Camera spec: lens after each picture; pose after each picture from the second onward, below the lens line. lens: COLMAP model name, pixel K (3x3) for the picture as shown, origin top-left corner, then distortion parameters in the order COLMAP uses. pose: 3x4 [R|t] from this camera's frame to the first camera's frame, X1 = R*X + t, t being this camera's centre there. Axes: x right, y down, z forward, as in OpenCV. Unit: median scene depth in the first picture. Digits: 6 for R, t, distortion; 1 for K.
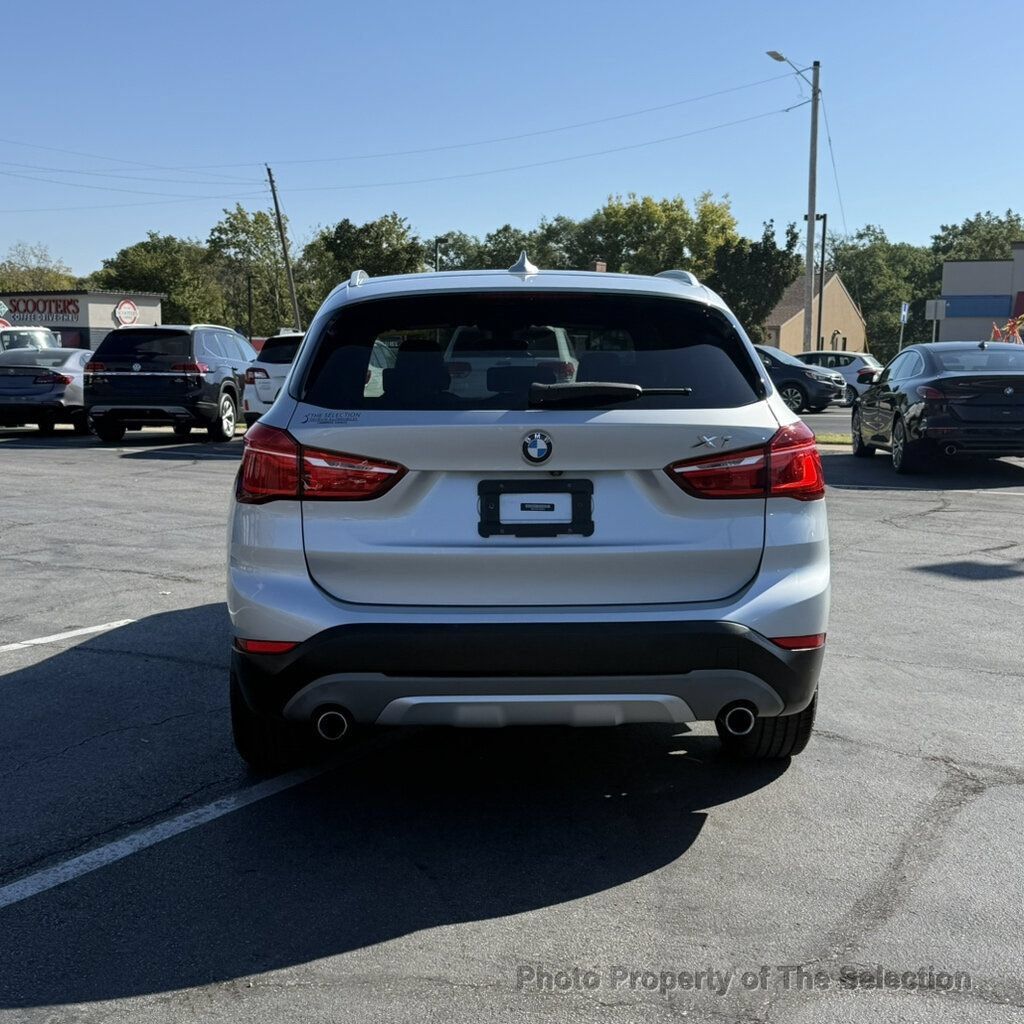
lens RADIAL K [[1348.6, 0, 509.7], [0, 1348.6, 514.6], [0, 0, 1]] dist [0.117940, 0.000000]
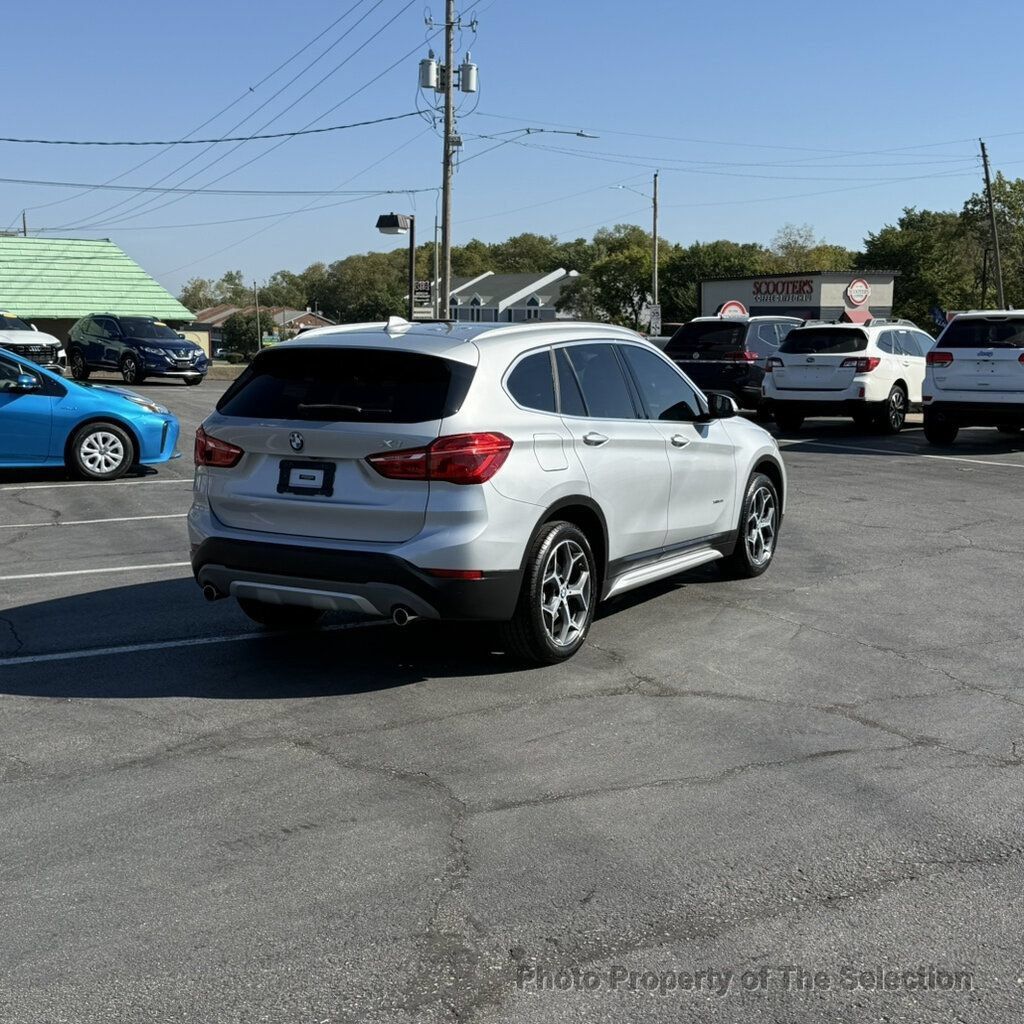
lens RADIAL K [[1348.6, 0, 516.3], [0, 1348.6, 511.6], [0, 0, 1]] dist [0.117940, 0.000000]
pose [[0.853396, 0.070743, -0.516441, 1.114676], [-0.062259, 0.997489, 0.033757, -0.036169], [0.517532, 0.003345, 0.855657, -0.308372]]
